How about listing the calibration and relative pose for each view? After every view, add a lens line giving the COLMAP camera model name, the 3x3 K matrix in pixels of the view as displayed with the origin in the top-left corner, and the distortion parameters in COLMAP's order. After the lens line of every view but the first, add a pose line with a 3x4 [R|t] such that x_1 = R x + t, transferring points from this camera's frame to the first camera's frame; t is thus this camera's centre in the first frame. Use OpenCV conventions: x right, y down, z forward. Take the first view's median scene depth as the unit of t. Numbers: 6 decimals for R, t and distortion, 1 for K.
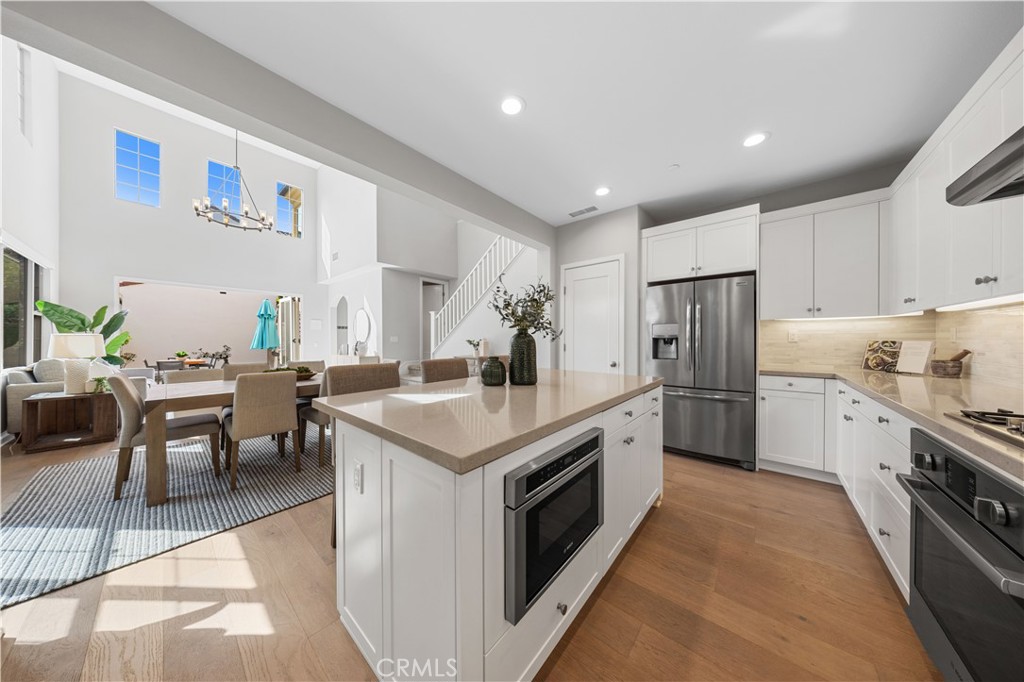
lens RADIAL K [[301.0, 0, 510.3], [0, 301.0, 342.6], [0, 0, 1]] dist [0.000078, 0.001627]
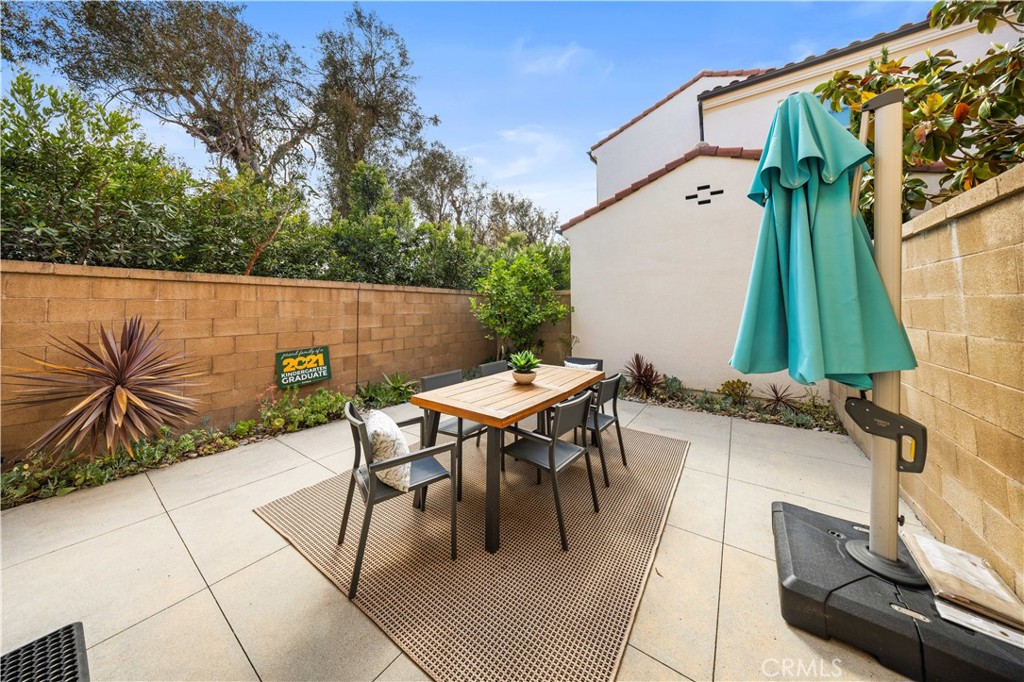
lens RADIAL K [[317.0, 0, 513.0], [0, 317.0, 286.6], [0, 0, 1]] dist [-0.001701, 0.000041]
pose [[0.097682, -0.073812, -0.992477, -1.118294], [-0.003946, 0.997209, -0.074553, -0.023023], [0.995210, 0.011199, 0.097118, 1.413306]]
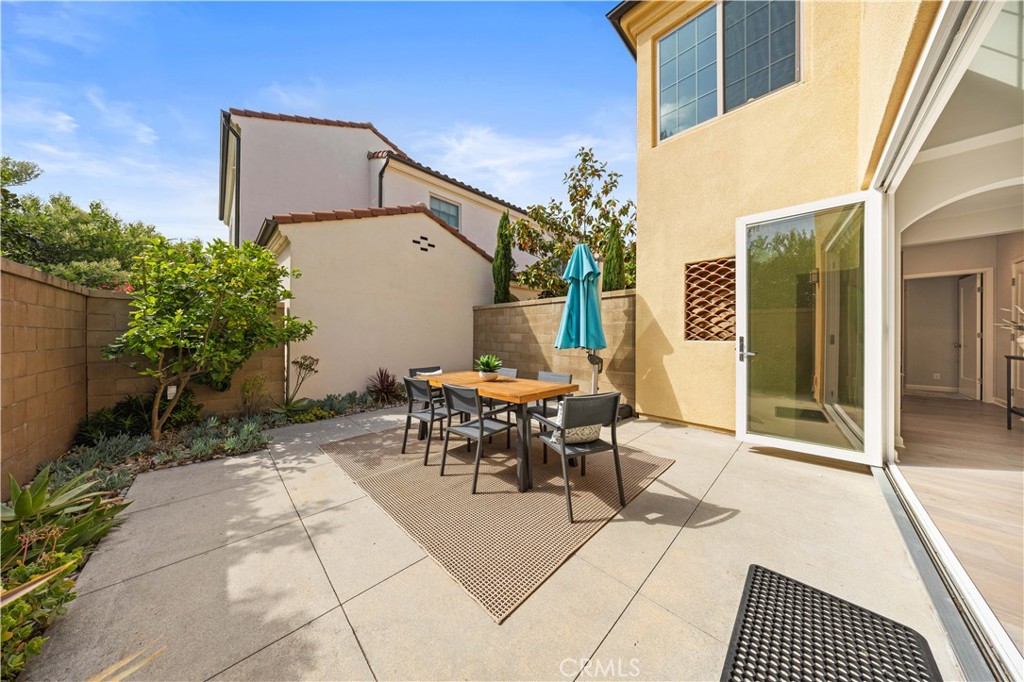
lens RADIAL K [[303.1, 0, 506.2], [0, 303.1, 340.1], [0, 0, 1]] dist [0.000405, 0.000034]
pose [[0.995160, -0.005628, -0.098106, -1.526633], [0.006085, 0.999972, 0.004352, 0.010351], [0.098079, -0.004928, 0.995166, 0.913116]]
